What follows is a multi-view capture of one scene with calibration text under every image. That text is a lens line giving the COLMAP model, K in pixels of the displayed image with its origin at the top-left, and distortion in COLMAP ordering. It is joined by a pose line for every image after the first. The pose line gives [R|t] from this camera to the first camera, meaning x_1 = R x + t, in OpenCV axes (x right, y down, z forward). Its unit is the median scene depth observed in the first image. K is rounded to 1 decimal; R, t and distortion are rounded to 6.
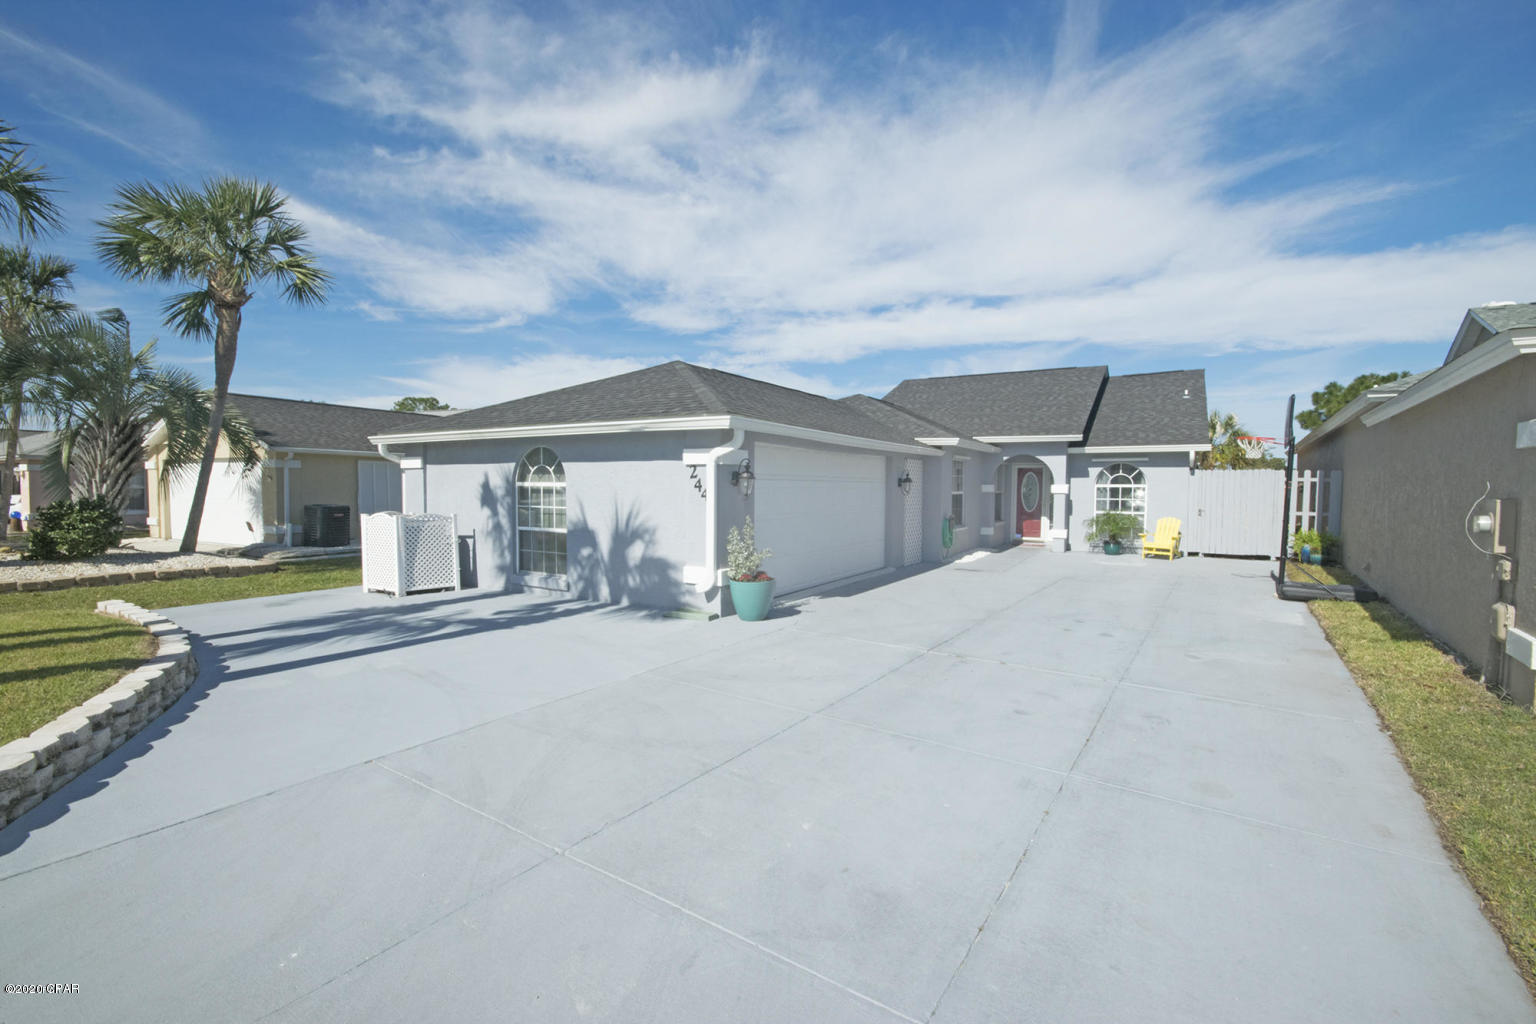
lens RADIAL K [[671.8, 0, 768.9], [0, 671.8, 503.6], [0, 0, 1]] dist [0.001281, 0.000245]
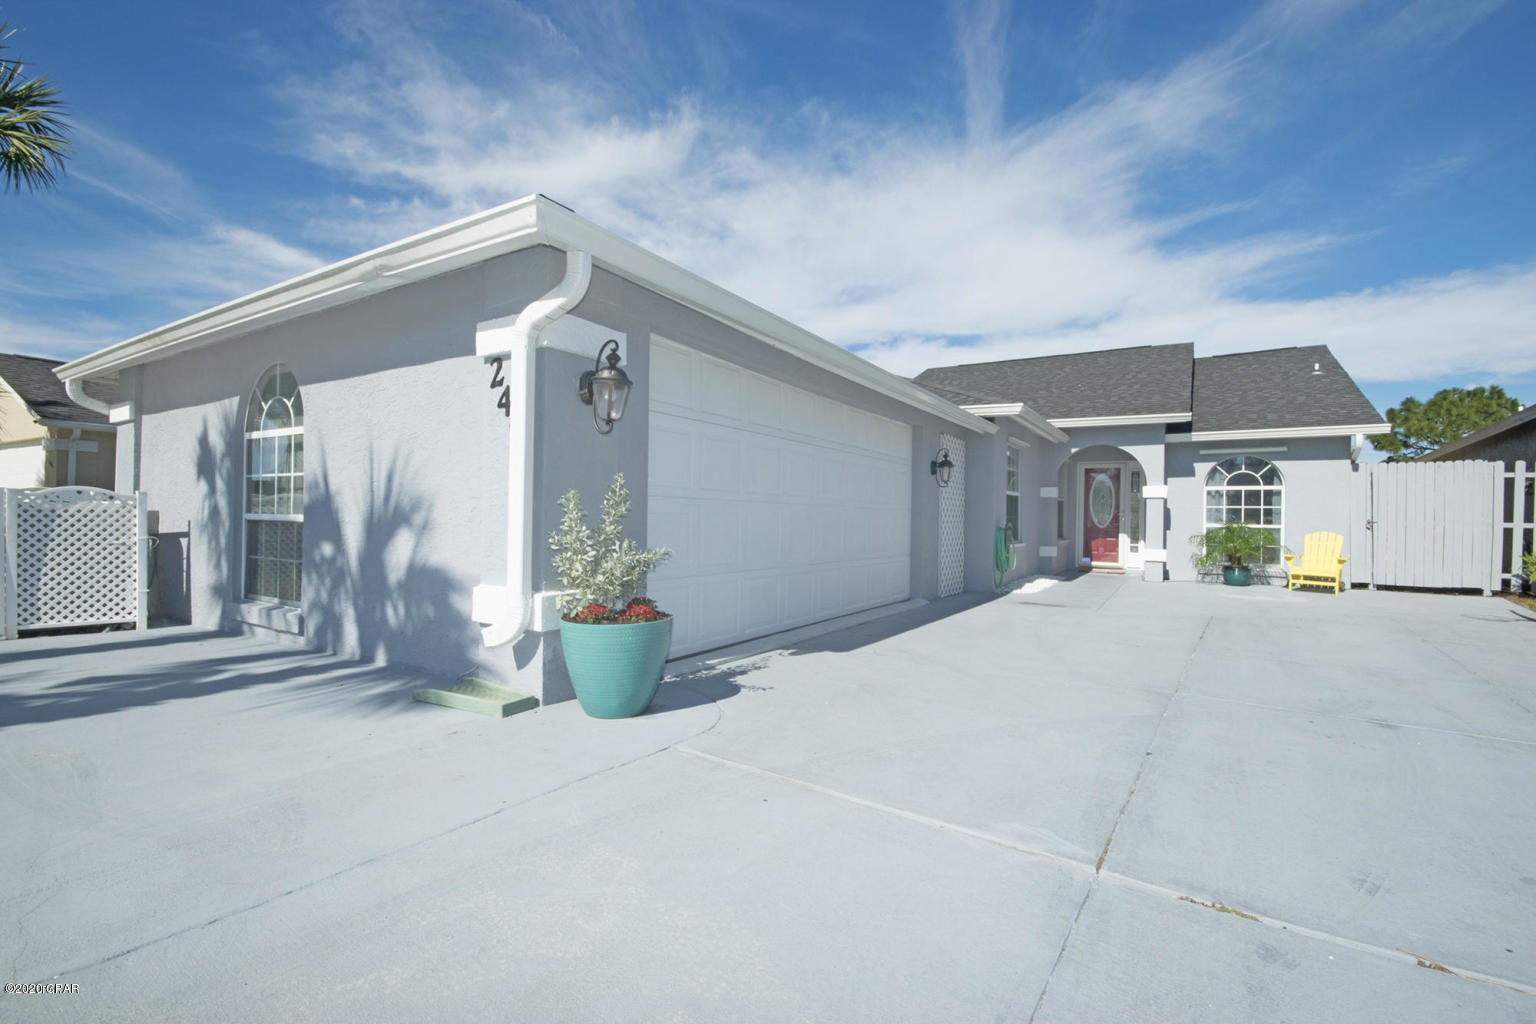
lens RADIAL K [[672.2, 0, 765.9], [0, 672.2, 514.8], [0, 0, 1]] dist [0.014677, -0.014058]
pose [[0.999729, 0.009649, -0.021178, 0.042431], [-0.010353, 0.999389, -0.033370, 0.033438], [0.020843, 0.033580, 0.999219, 0.311760]]
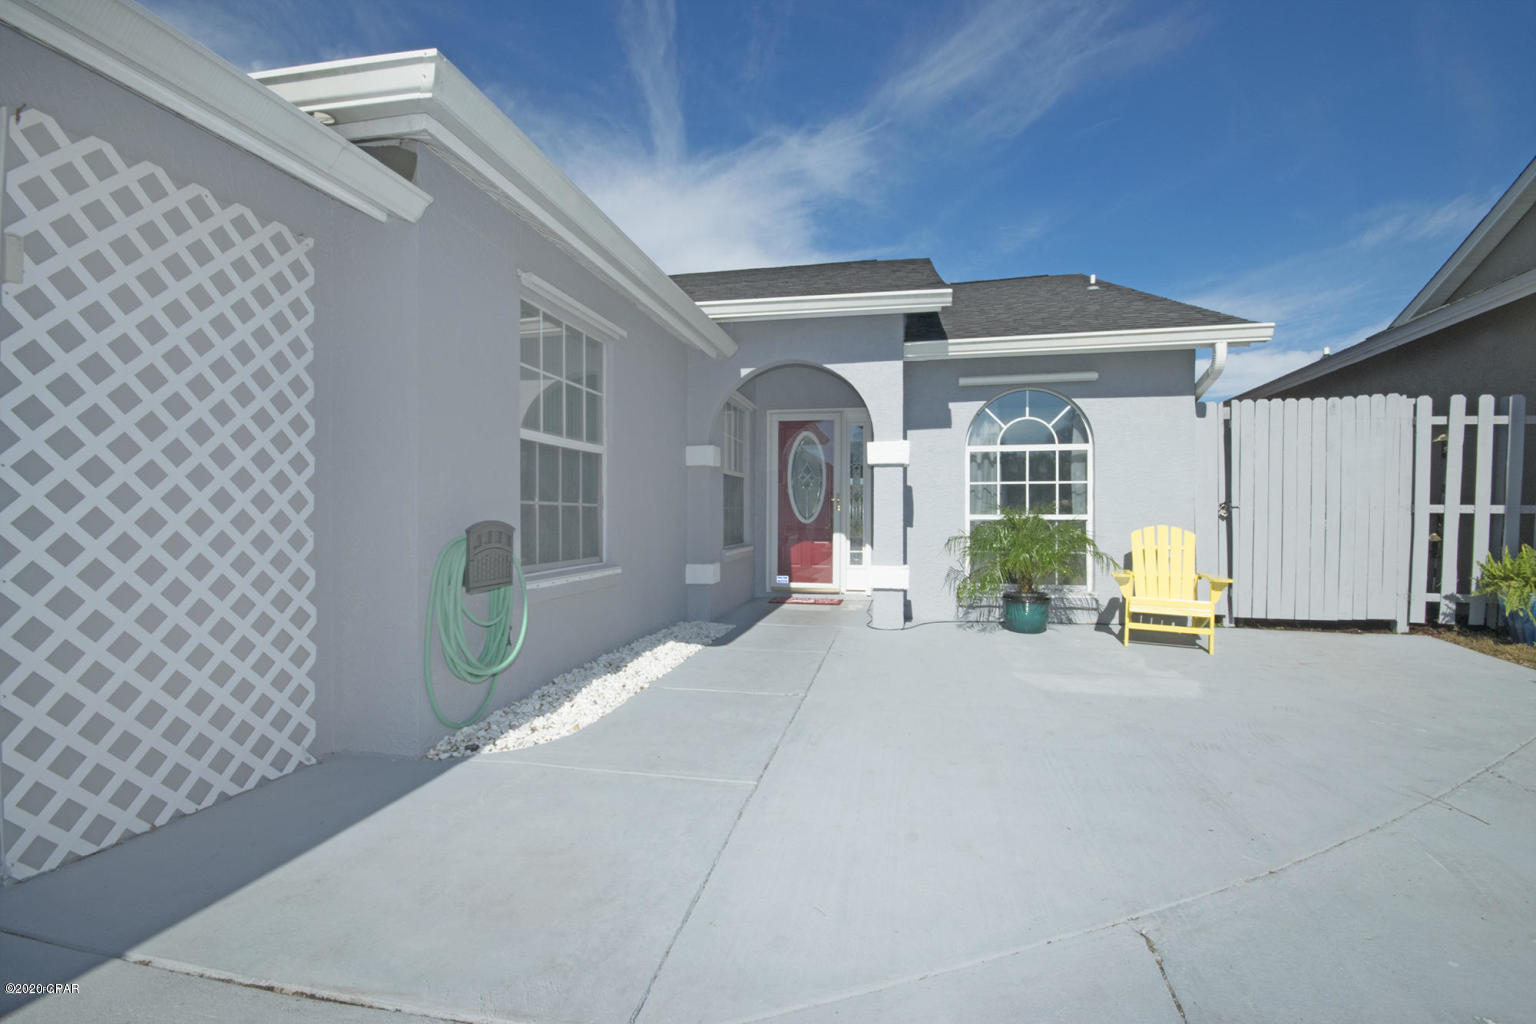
lens RADIAL K [[672.2, 0, 765.9], [0, 672.2, 514.8], [0, 0, 1]] dist [0.014677, -0.014058]
pose [[0.946185, -0.005466, 0.323580, 0.278583], [0.013974, 0.999615, -0.023975, 0.021277], [-0.323325, 0.027207, 0.945897, 0.747703]]
